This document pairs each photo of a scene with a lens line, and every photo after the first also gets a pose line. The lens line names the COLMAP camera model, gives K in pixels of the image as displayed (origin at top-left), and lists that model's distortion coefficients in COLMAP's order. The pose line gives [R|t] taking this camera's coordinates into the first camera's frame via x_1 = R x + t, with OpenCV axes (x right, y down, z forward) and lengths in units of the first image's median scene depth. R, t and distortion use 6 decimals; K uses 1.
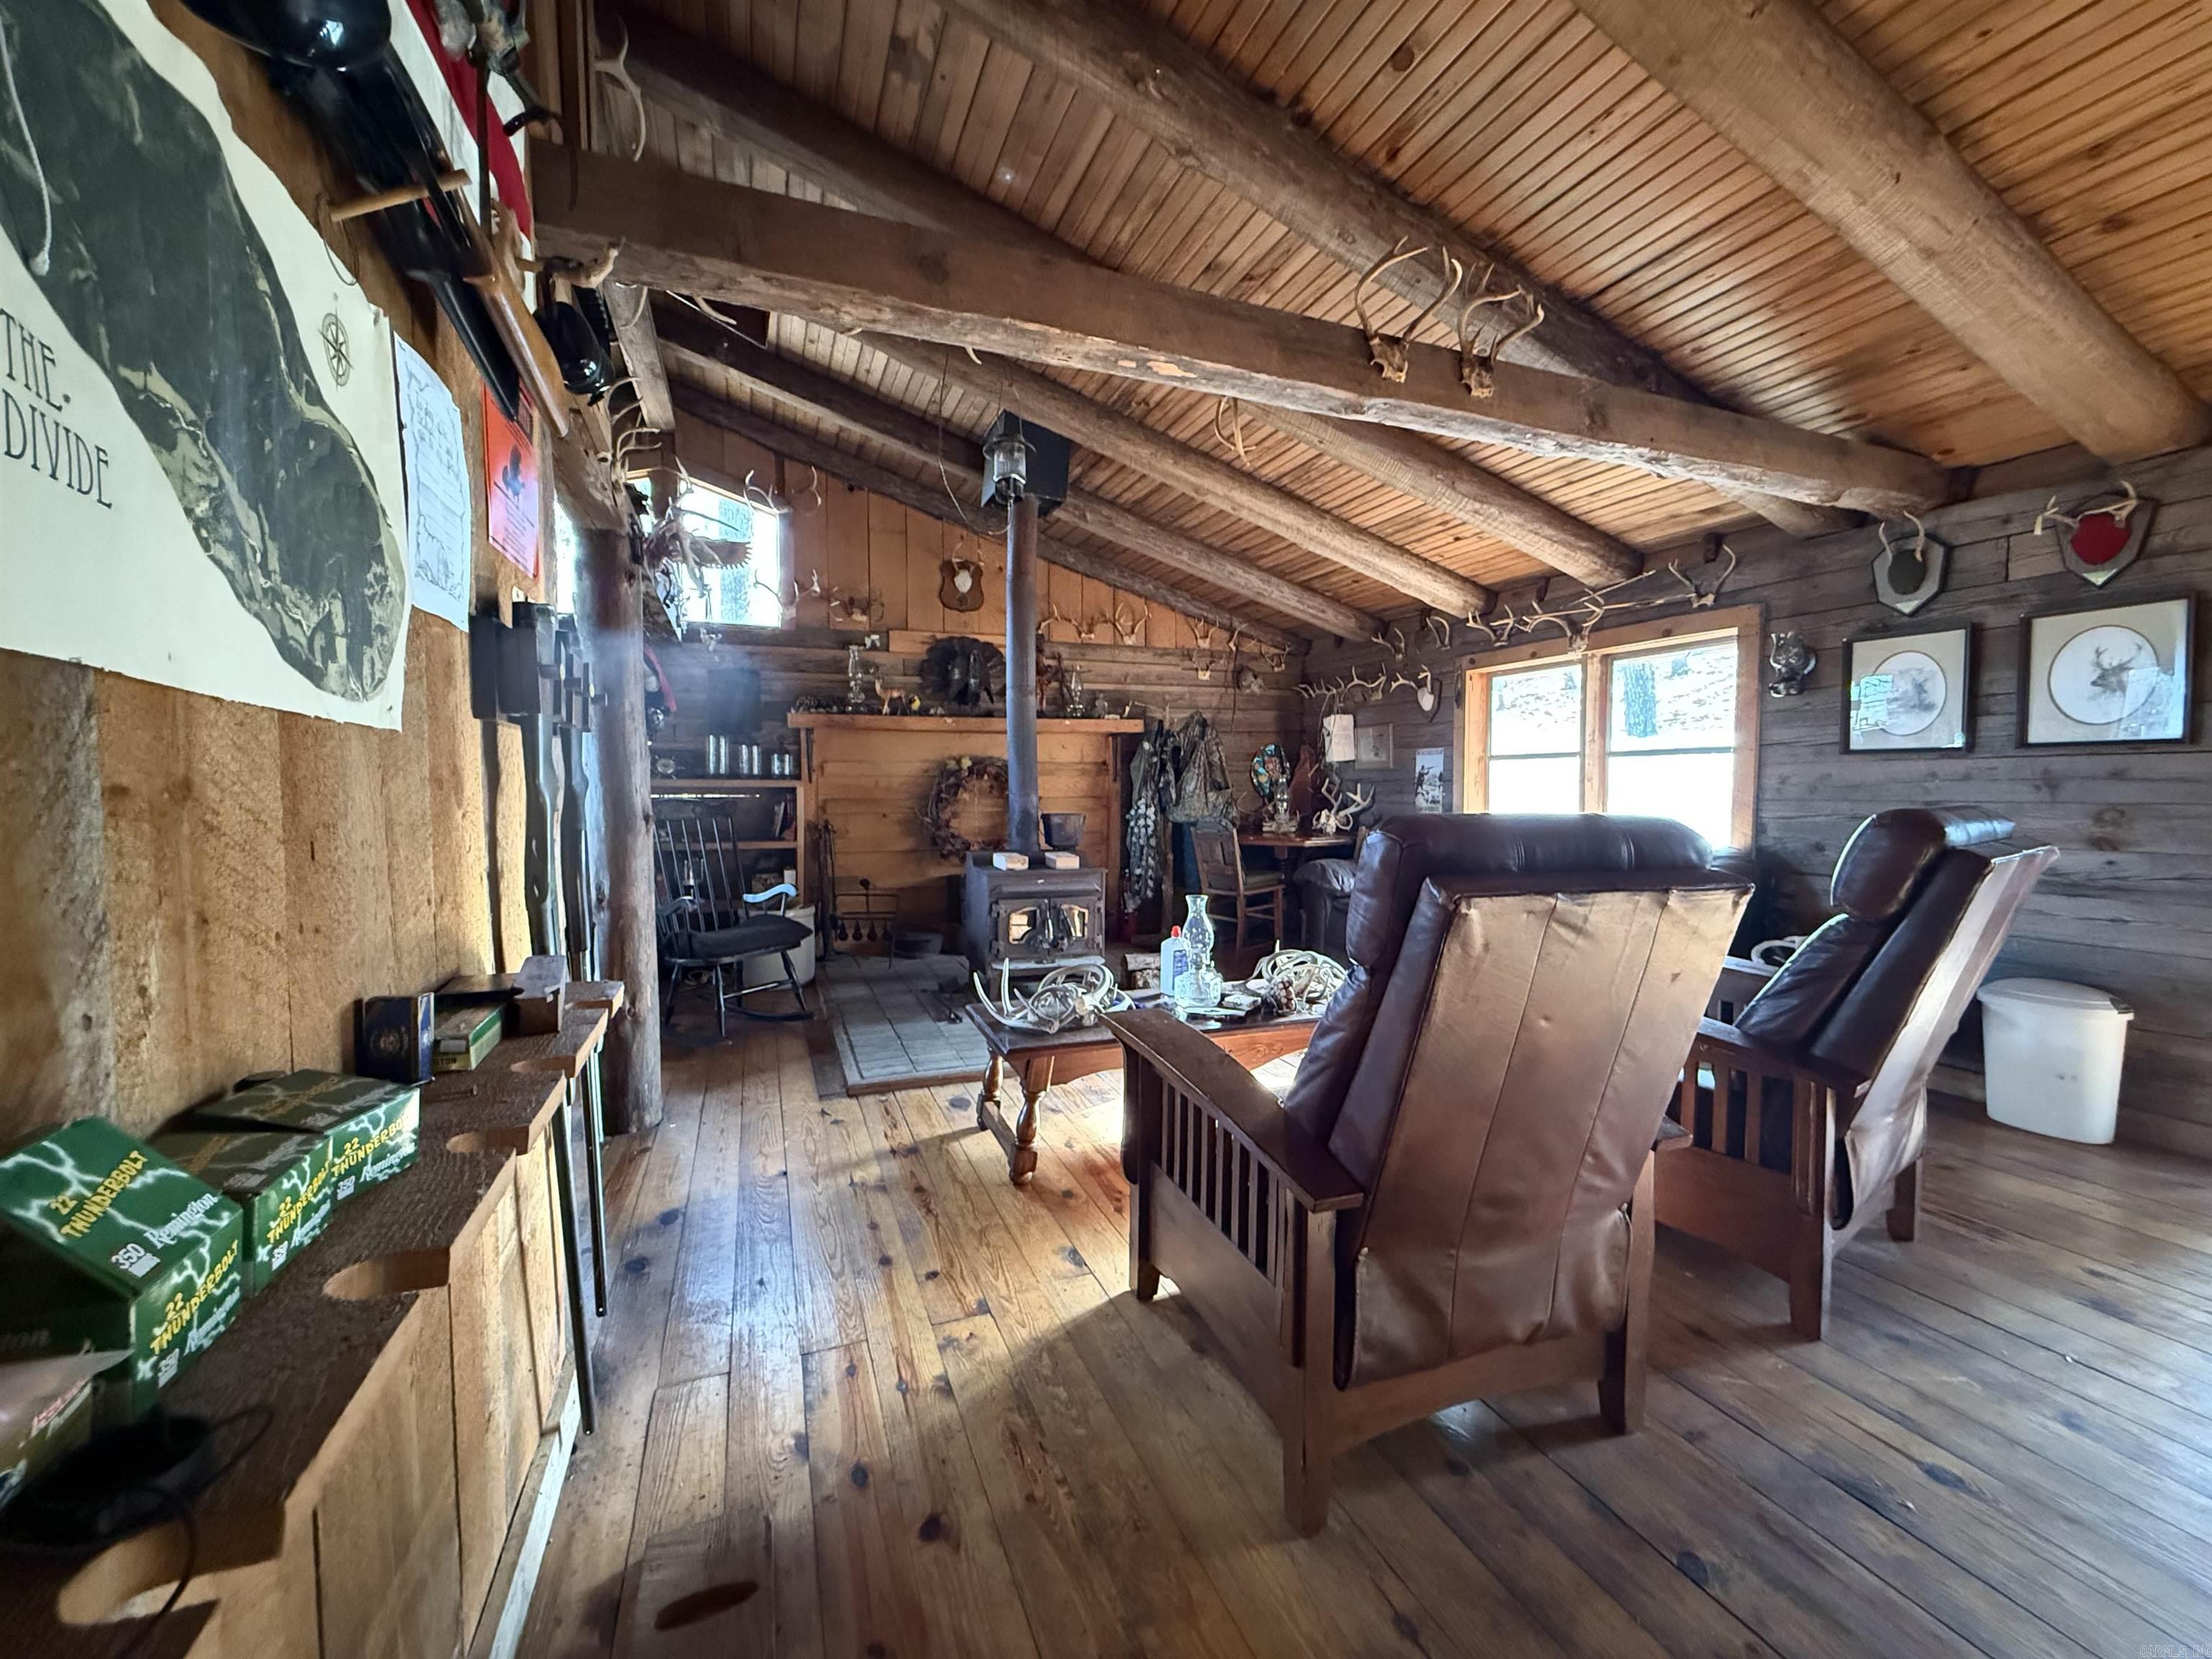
lens RADIAL K [[876.0, 0, 1106.0], [0, 876.0, 829.5], [0, 0, 1]] dist [0.001446, -0.000292]
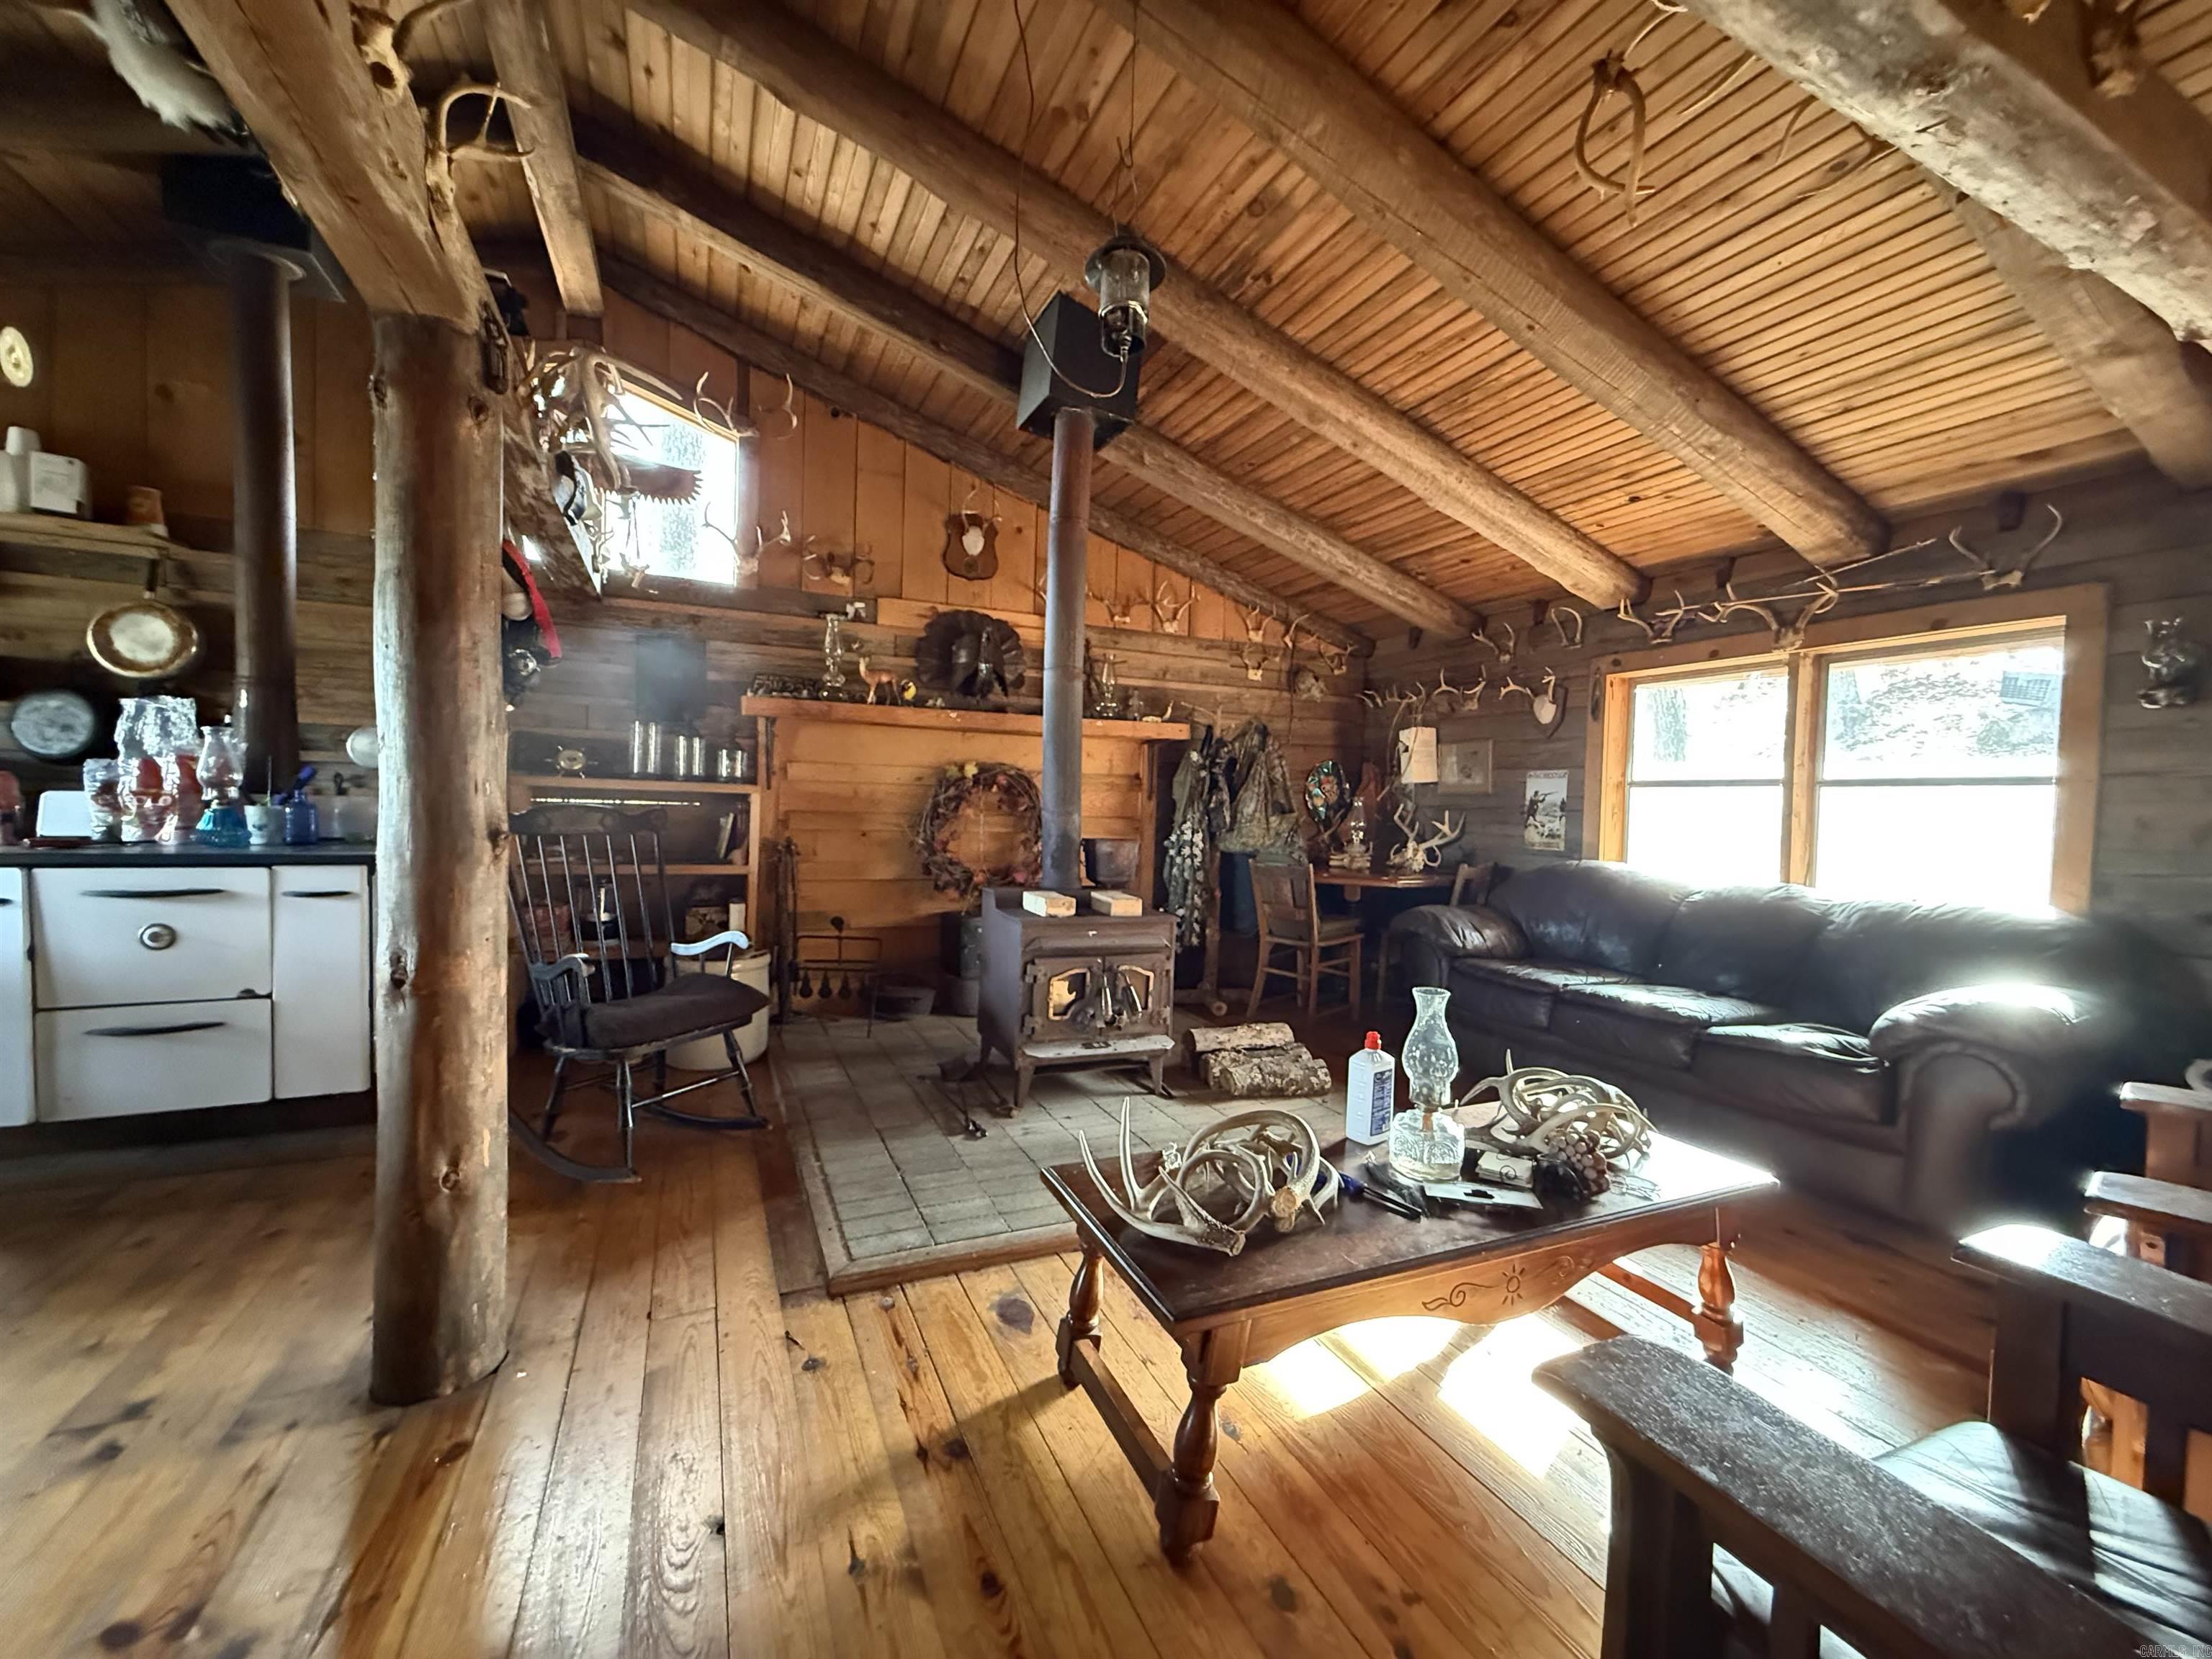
lens RADIAL K [[876.0, 0, 1106.0], [0, 876.0, 829.5], [0, 0, 1]] dist [0.001446, -0.000292]
pose [[0.997990, 0.028026, 0.056834, -0.091157], [-0.026754, 0.999377, -0.023029, -0.008598], [-0.057444, 0.021462, 0.998118, 0.233006]]
